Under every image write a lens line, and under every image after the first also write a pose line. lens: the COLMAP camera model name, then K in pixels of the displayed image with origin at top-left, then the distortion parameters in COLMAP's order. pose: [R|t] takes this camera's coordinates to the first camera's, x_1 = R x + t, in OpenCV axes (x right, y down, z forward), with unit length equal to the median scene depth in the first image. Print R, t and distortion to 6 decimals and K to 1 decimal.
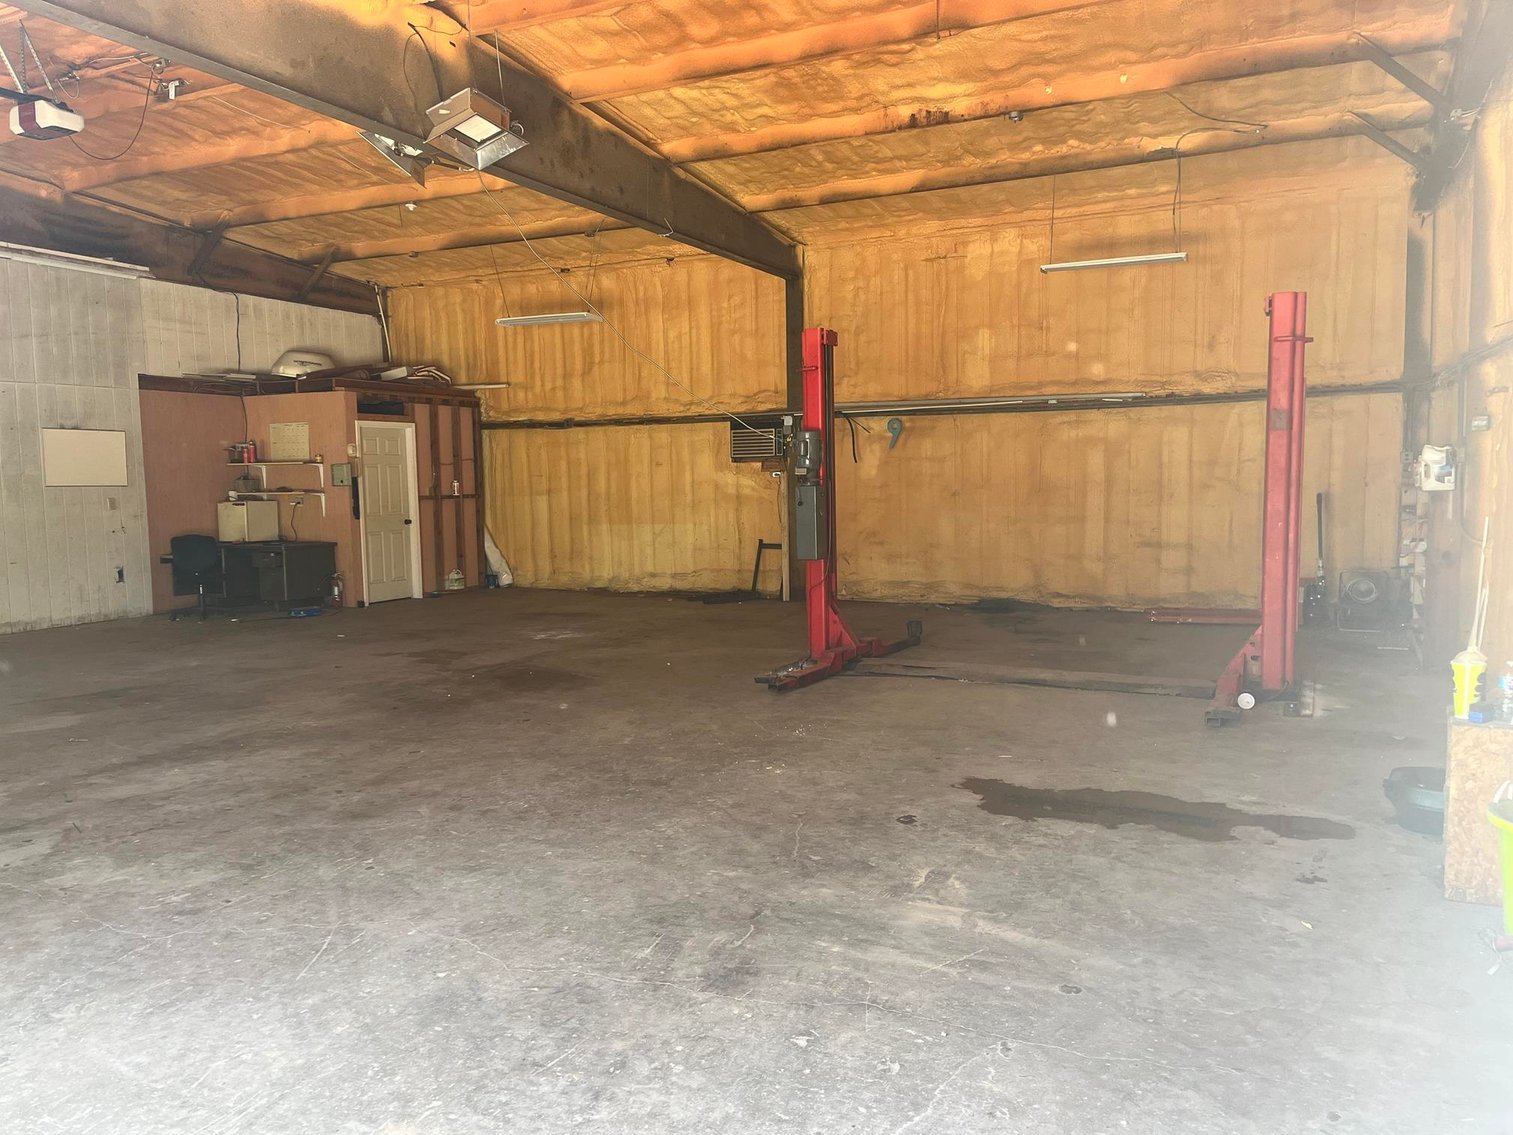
lens RADIAL K [[1140.5, 0, 752.5], [0, 1140.5, 581.7], [0, 0, 1]] dist [0.081161, -0.118741]
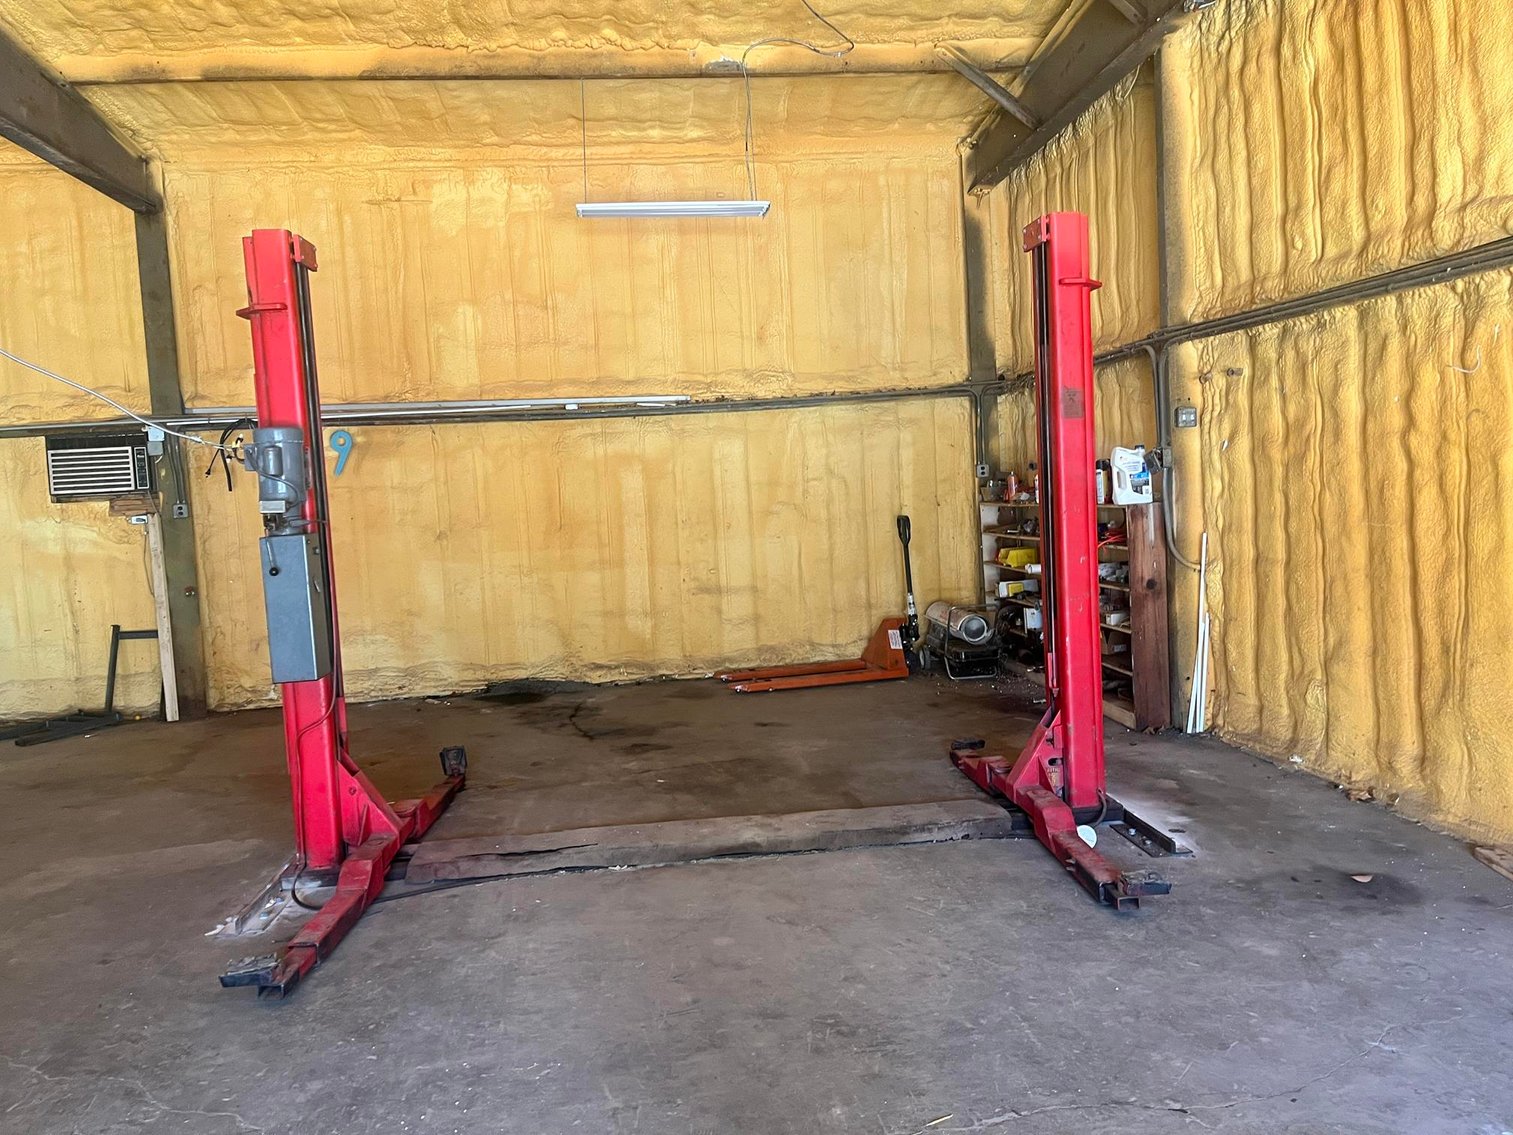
lens RADIAL K [[1139.1, 0, 755.9], [0, 1139.1, 556.5], [0, 0, 1]] dist [0.086645, -0.112128]
pose [[0.847500, -0.058665, 0.527543, -0.029852], [0.087361, 0.995736, -0.029615, -0.027459], [-0.523556, 0.071186, 0.849012, 0.305298]]
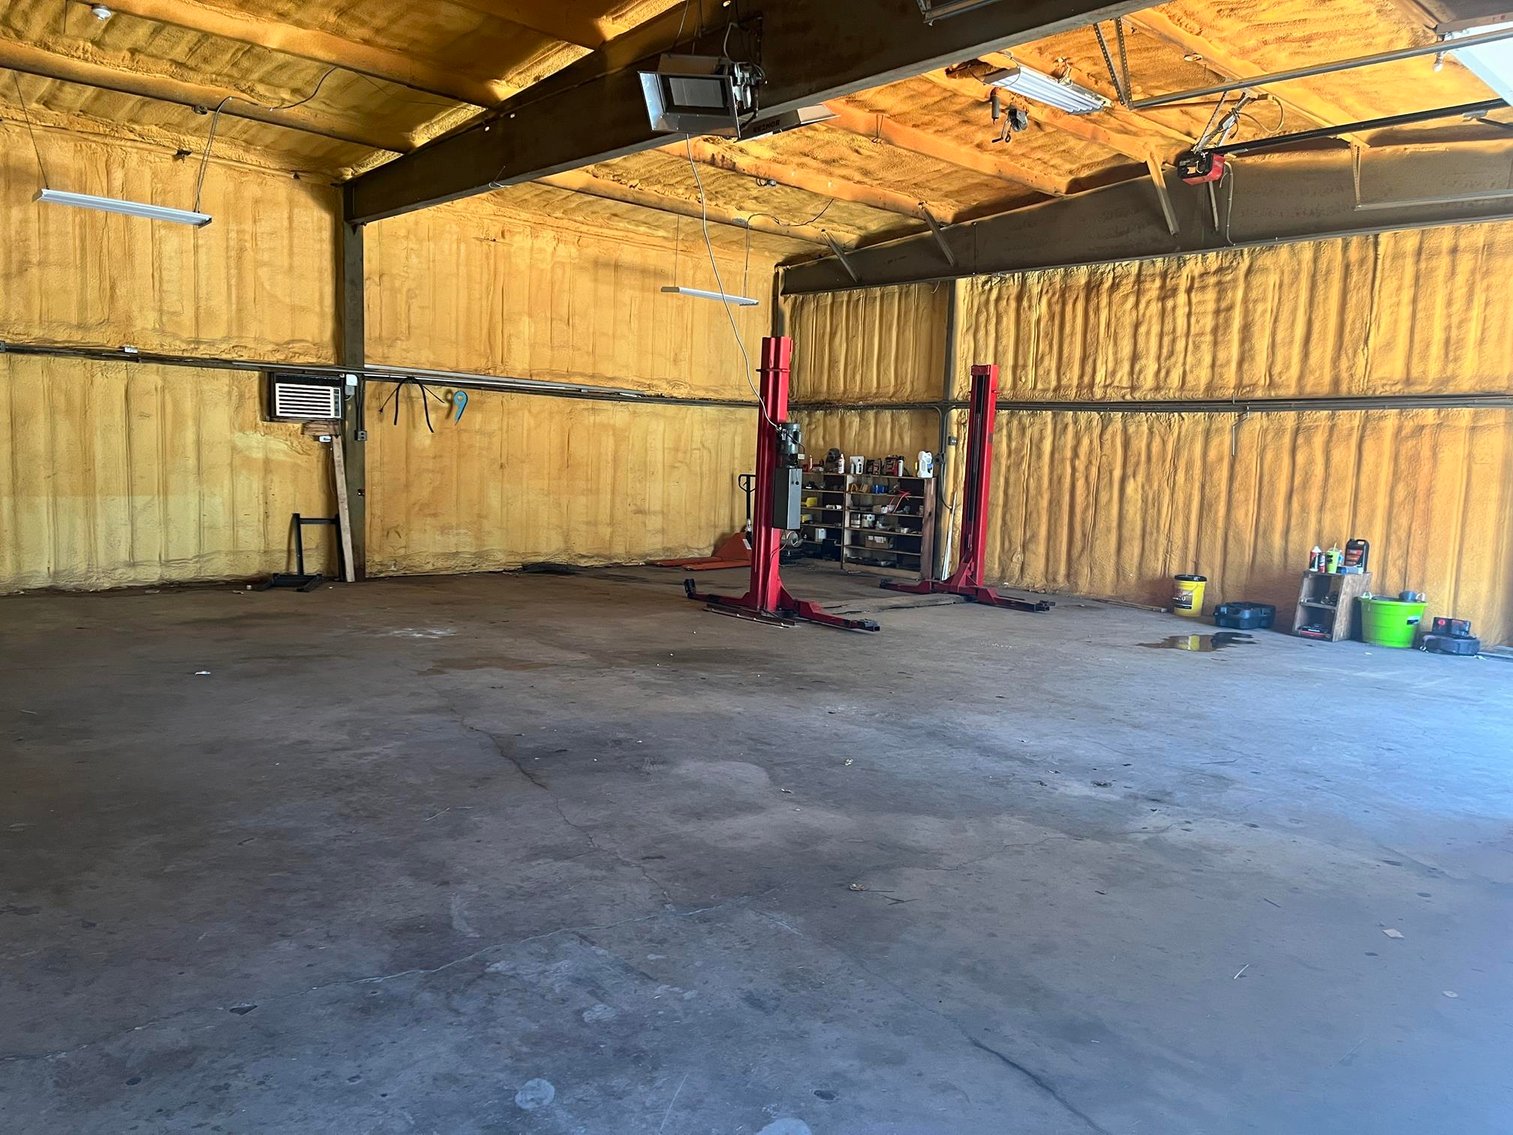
lens RADIAL K [[1144.7, 0, 739.5], [0, 1144.7, 572.1], [0, 0, 1]] dist [0.087084, -0.125210]
pose [[0.372574, -0.067354, 0.925555, -0.735214], [0.043710, 0.997529, 0.054997, -0.028578], [-0.926972, 0.019965, 0.374598, 0.398824]]
